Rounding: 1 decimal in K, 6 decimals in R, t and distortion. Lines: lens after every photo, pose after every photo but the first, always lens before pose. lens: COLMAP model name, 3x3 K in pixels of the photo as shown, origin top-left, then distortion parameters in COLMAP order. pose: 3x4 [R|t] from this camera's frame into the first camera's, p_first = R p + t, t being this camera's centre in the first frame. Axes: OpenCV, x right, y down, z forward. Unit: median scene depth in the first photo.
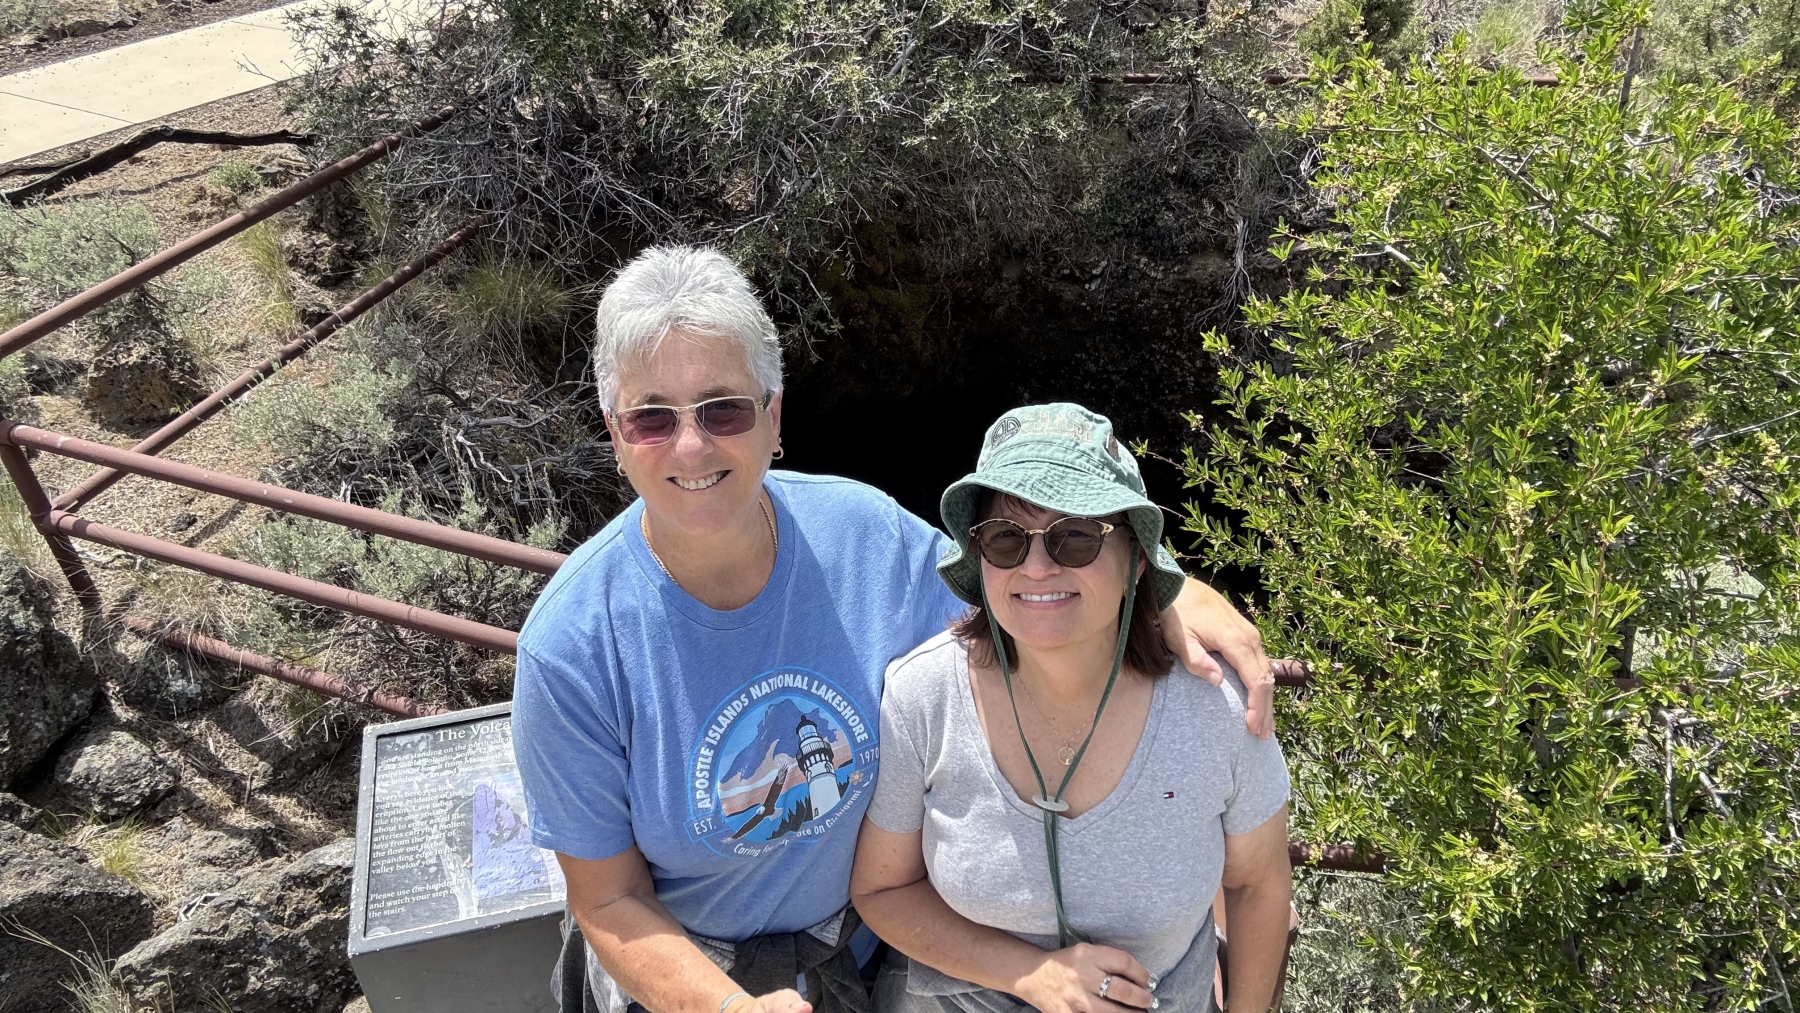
lens RADIAL K [[1202.6, 0, 899.8], [0, 1202.6, 506.4], [0, 0, 1]] dist [0.003310, 0.000096]
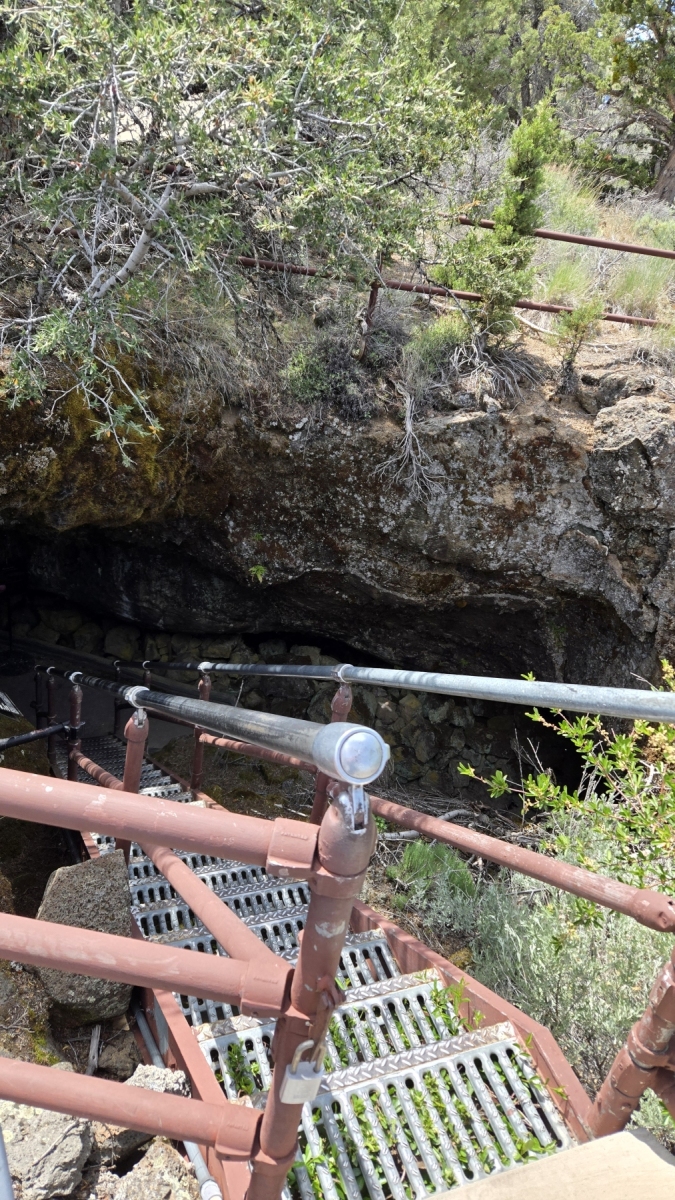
lens RADIAL K [[794.5, 0, 340.3], [0, 794.5, 599.0], [0, 0, 1]] dist [0.047692, 0.000163]
pose [[0.940434, 0.017259, 0.339537, -0.073647], [-0.013643, 0.999822, -0.013035, -0.005601], [-0.339702, 0.007626, 0.940502, 0.210056]]
